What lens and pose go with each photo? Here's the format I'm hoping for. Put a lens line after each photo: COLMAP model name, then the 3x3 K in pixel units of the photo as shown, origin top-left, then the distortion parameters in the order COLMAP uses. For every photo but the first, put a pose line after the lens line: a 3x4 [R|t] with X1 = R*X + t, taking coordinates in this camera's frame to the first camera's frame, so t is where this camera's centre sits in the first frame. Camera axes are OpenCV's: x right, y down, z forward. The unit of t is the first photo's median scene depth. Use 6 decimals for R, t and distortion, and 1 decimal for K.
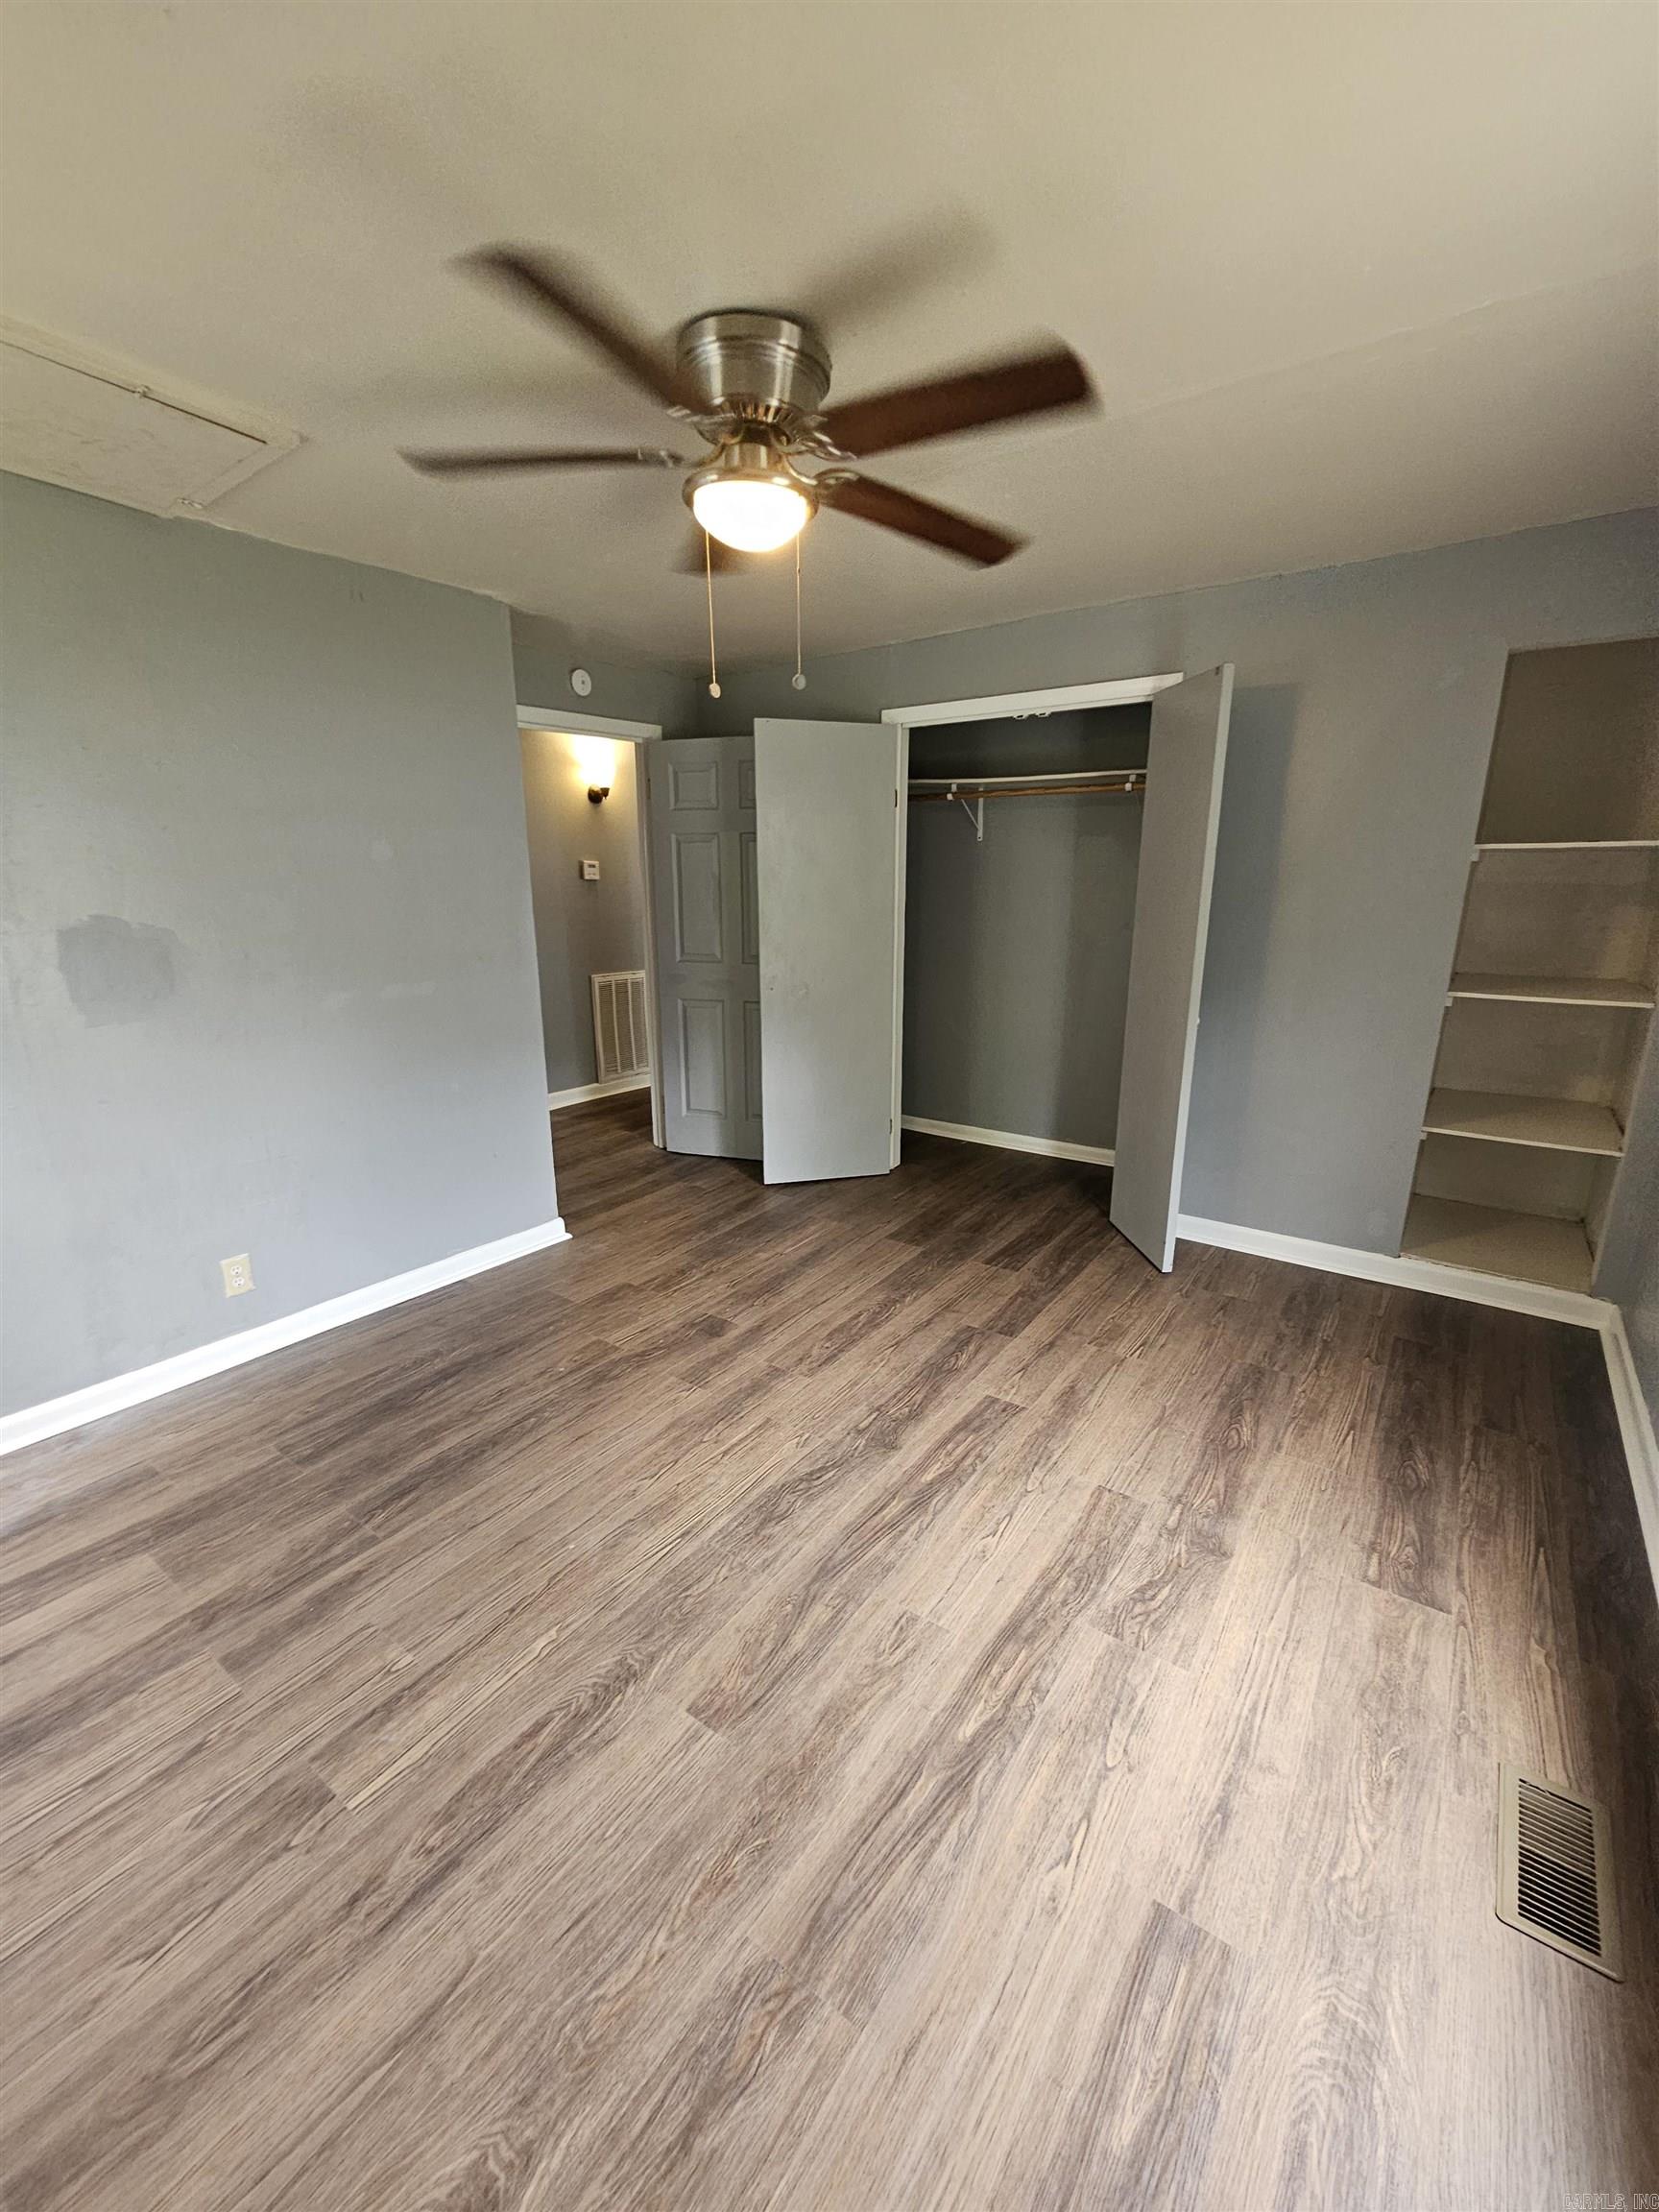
lens RADIAL K [[908.2, 0, 823.9], [0, 908.2, 1120.5], [0, 0, 1]] dist [-0.000814, -0.000519]
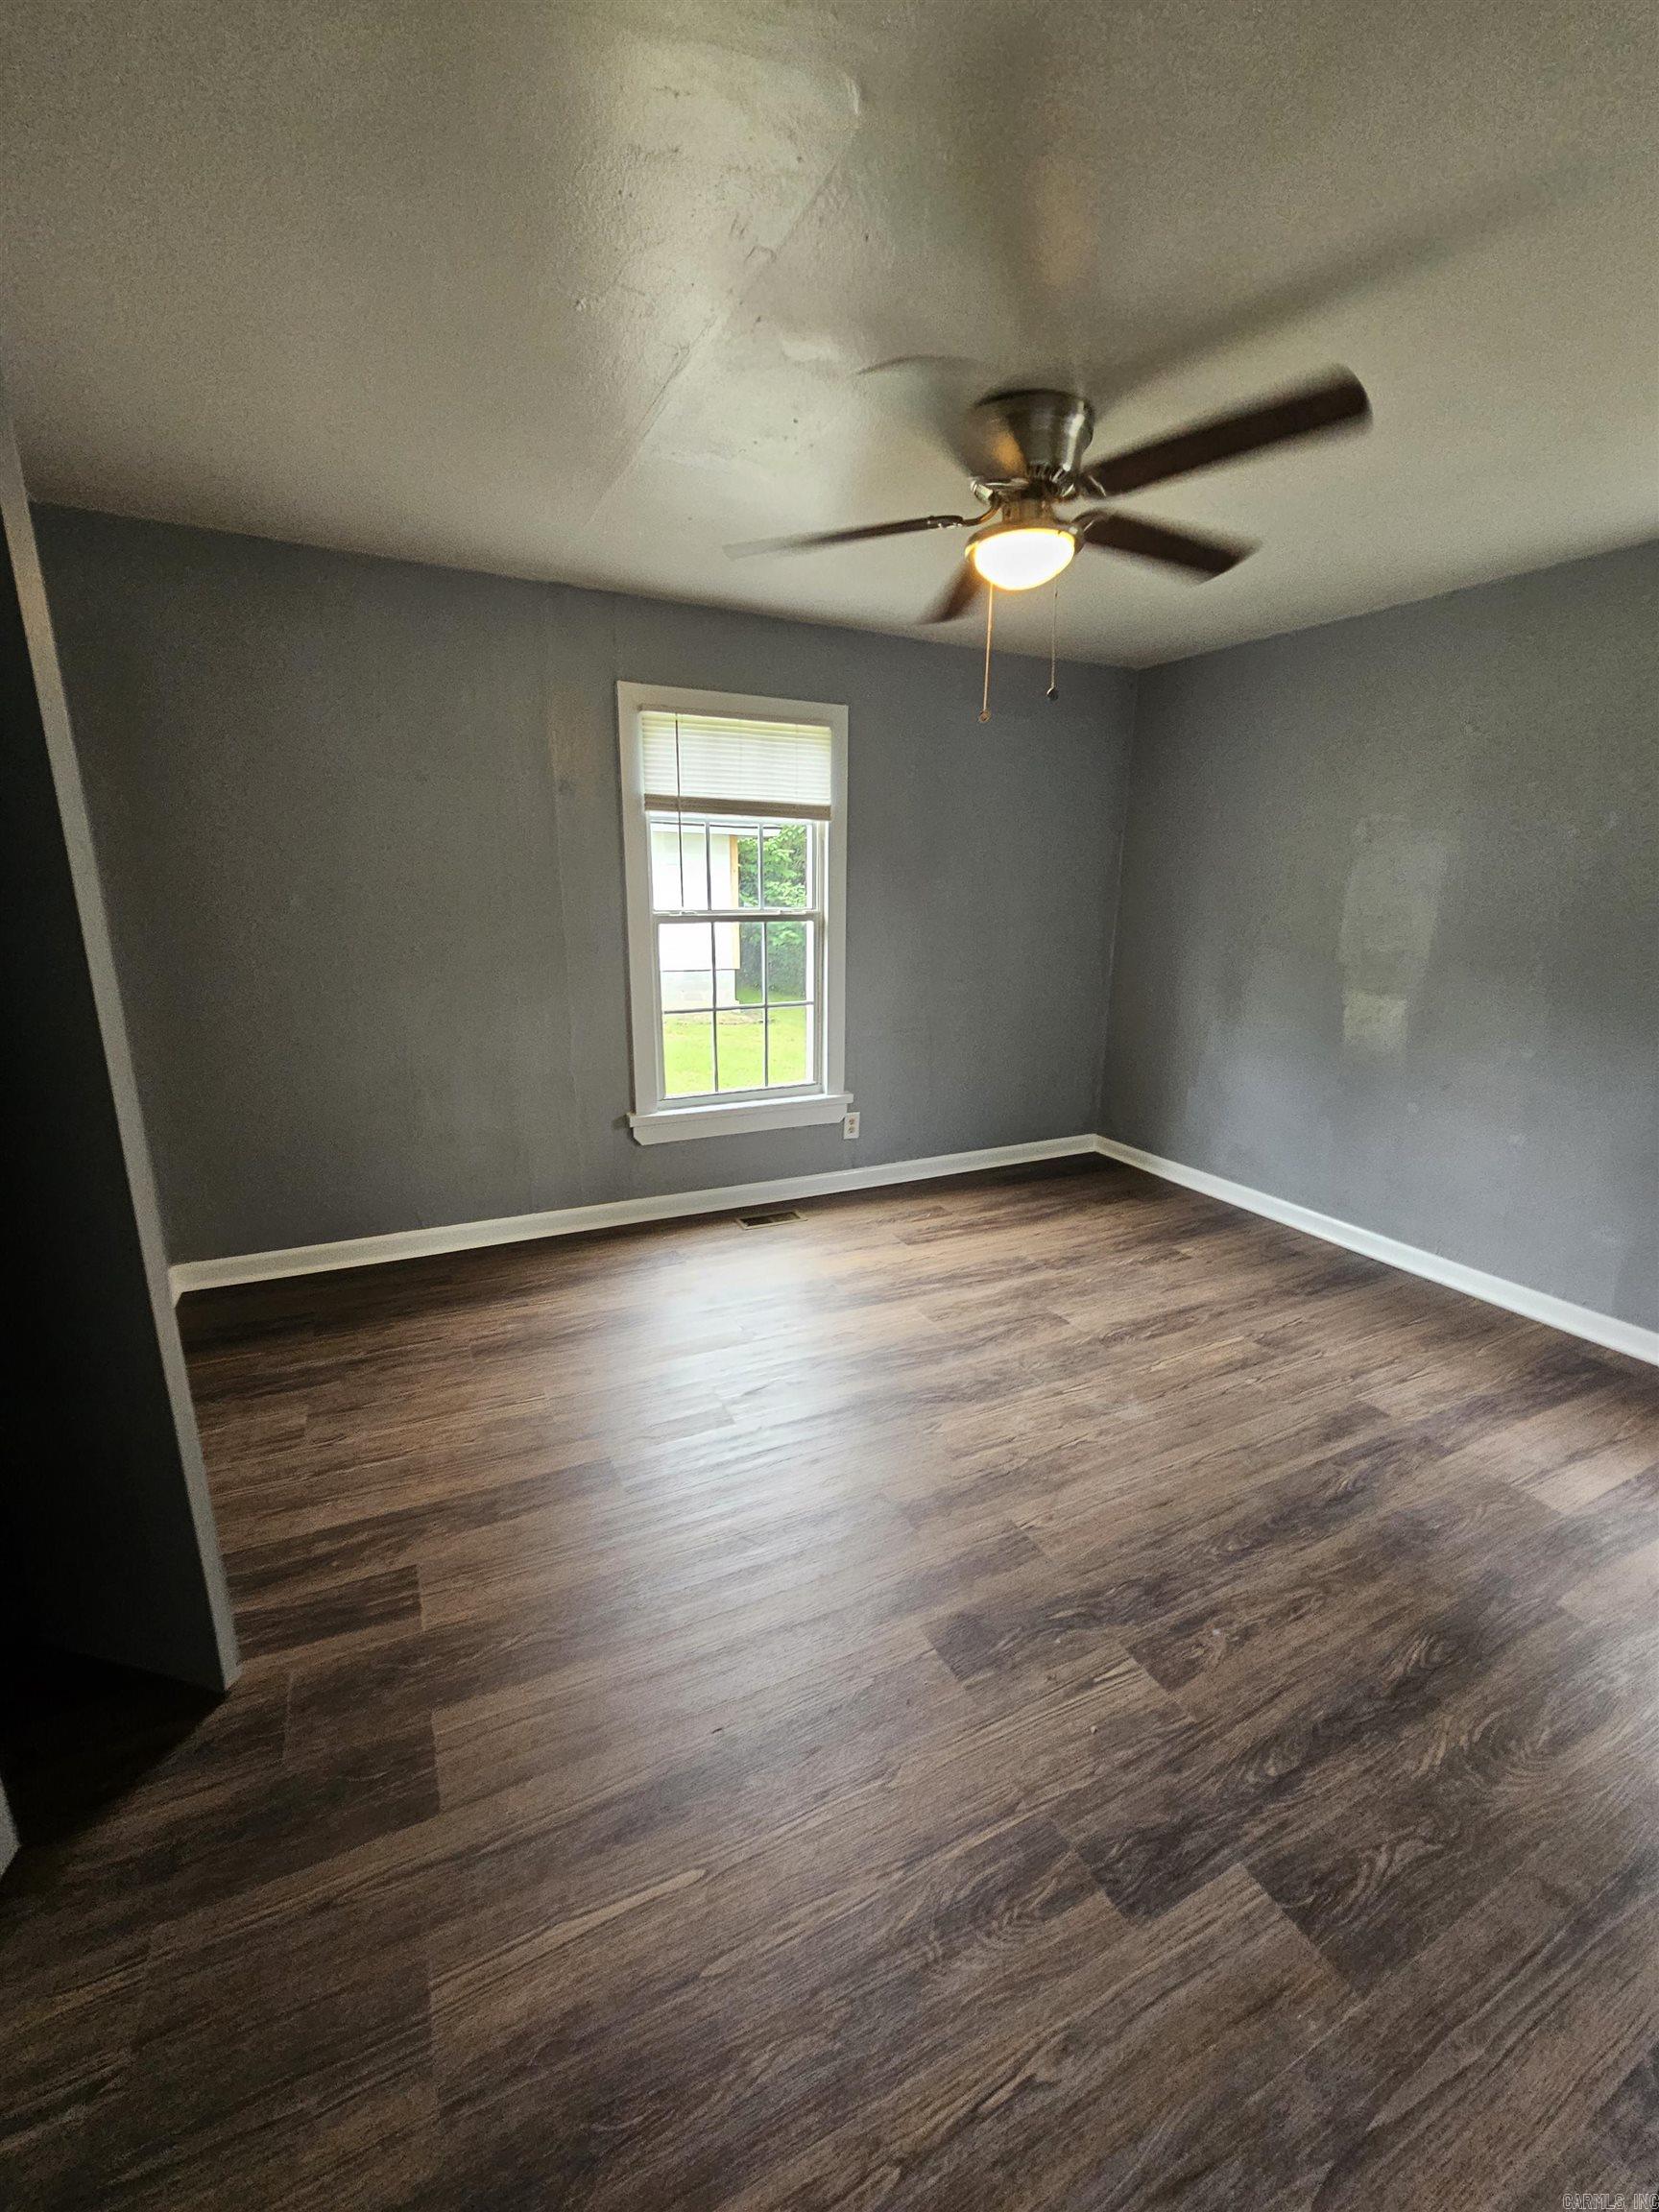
lens RADIAL K [[908.2, 0, 824.7], [0, 908.2, 1108.2], [0, 0, 1]] dist [-0.000814, -0.000519]
pose [[-0.887544, -0.120891, 0.444580, -0.402467], [0.109516, 0.881945, 0.458454, -0.550709], [-0.447517, 0.455587, -0.769525, 2.069101]]
